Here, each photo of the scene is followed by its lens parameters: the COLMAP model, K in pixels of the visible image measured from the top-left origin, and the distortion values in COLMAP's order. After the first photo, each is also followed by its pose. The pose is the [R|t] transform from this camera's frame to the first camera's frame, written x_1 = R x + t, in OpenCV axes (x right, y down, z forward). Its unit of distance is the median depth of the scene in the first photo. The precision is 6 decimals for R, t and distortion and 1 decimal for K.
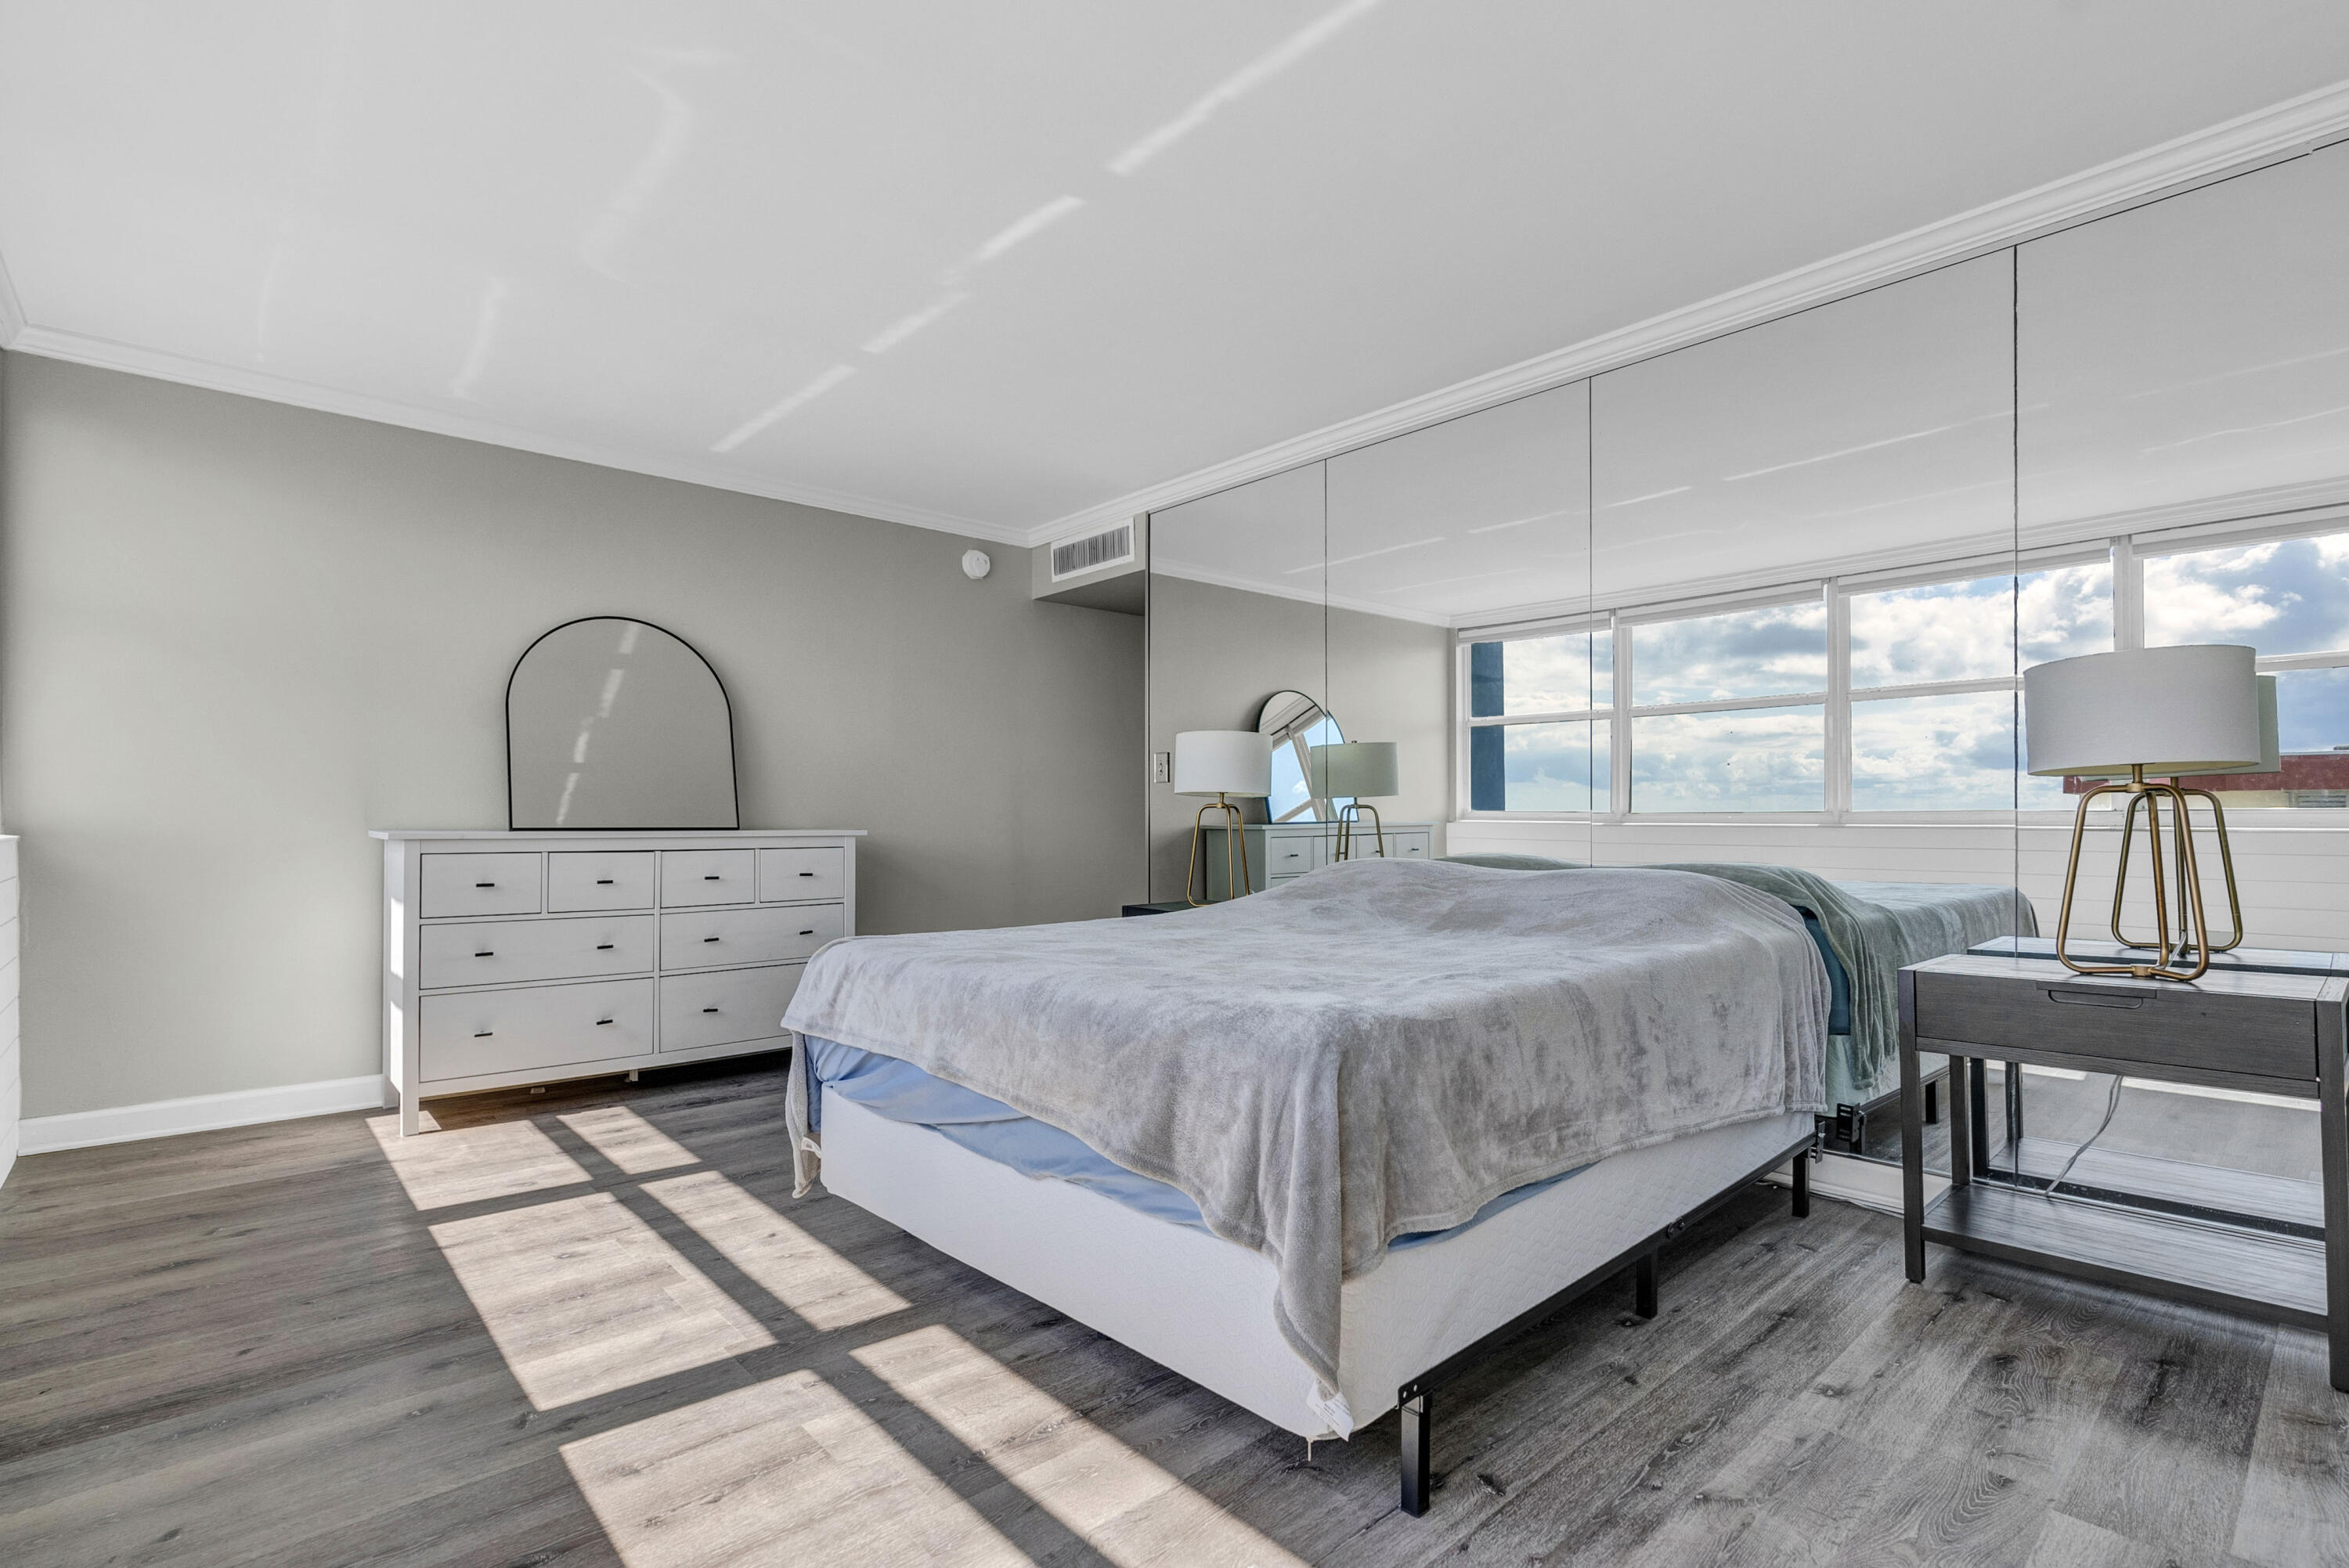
lens RADIAL K [[1075.3, 0, 1229.7], [0, 1075.3, 824.1], [0, 0, 1]] dist [-0.011573, 0.004326]
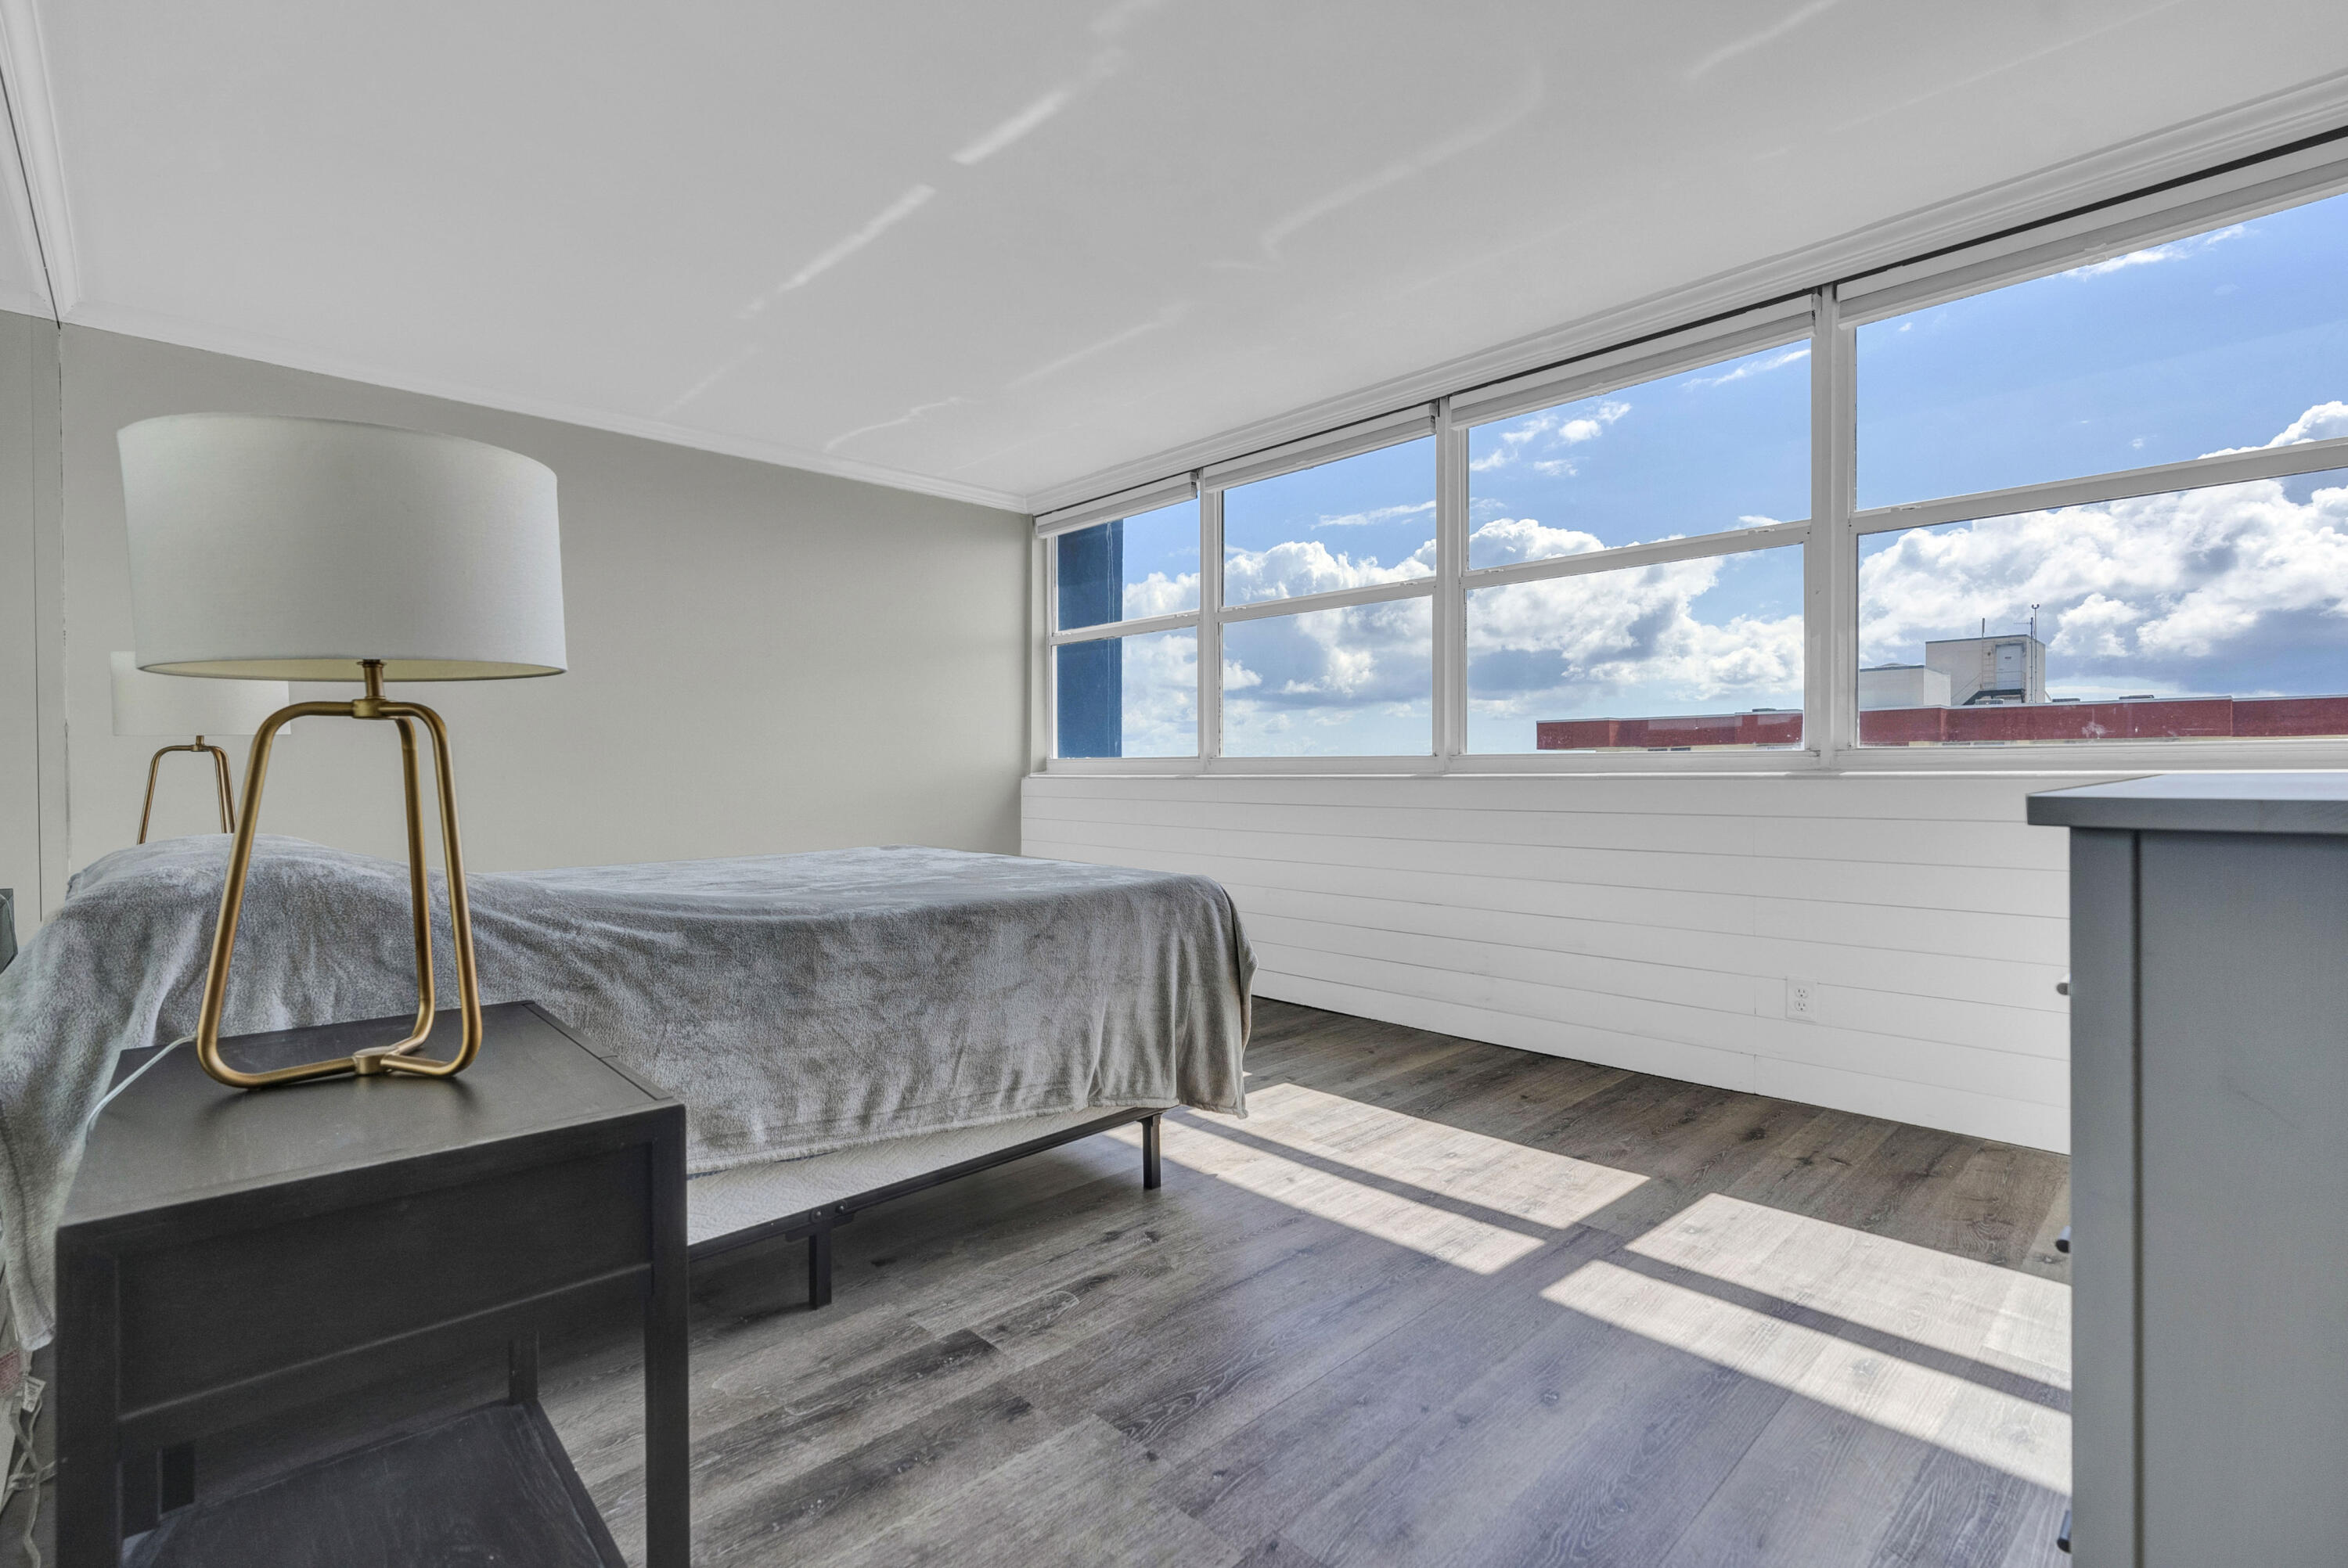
lens RADIAL K [[1074.8, 0, 1205.1], [0, 1074.8, 792.9], [0, 0, 1]] dist [-0.011573, 0.004326]
pose [[-0.999941, 0.010240, 0.003617, -0.336427], [0.010338, 0.999551, 0.028111, -0.002035], [-0.003327, 0.028146, -0.999598, 1.846723]]
